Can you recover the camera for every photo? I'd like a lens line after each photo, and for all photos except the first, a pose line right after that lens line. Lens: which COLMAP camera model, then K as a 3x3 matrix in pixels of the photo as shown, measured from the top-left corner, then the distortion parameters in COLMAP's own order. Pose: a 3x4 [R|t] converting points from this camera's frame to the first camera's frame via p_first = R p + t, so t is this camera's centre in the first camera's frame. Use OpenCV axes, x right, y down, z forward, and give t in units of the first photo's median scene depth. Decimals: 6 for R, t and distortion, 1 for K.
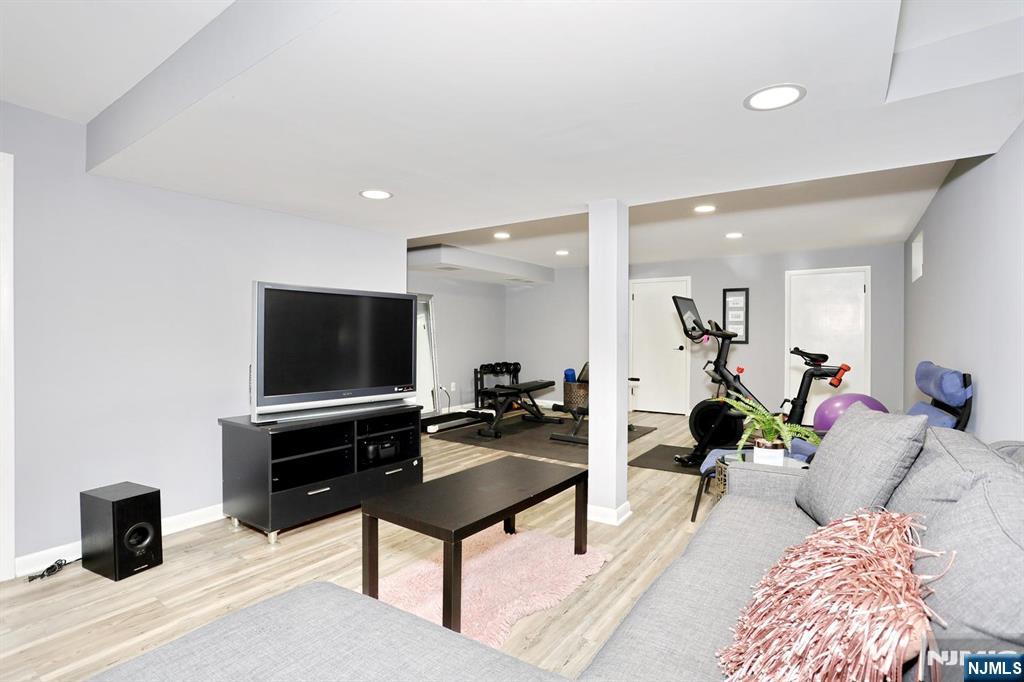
lens RADIAL K [[498.5, 0, 507.7], [0, 498.5, 339.7], [0, 0, 1]] dist [-0.072097, 0.026626]
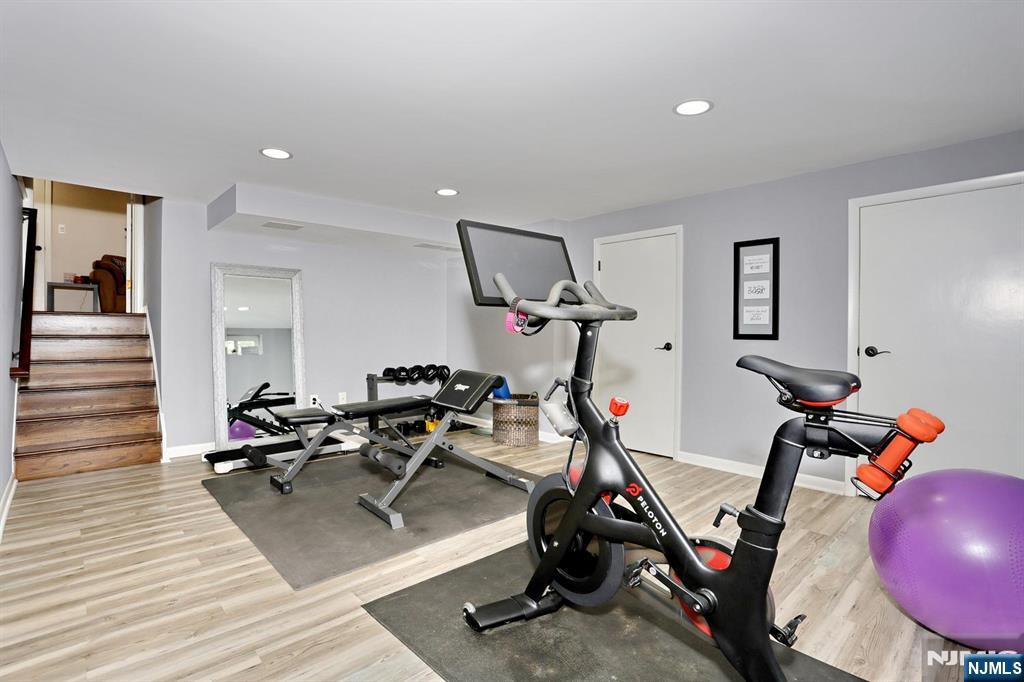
lens RADIAL K [[498.5, 0, 507.7], [0, 498.5, 339.7], [0, 0, 1]] dist [-0.072097, 0.026626]
pose [[0.977766, 0.004087, -0.209658, 0.314136], [-0.002475, 0.999965, 0.007953, 0.004666], [0.209683, -0.007257, 0.977743, 0.410354]]
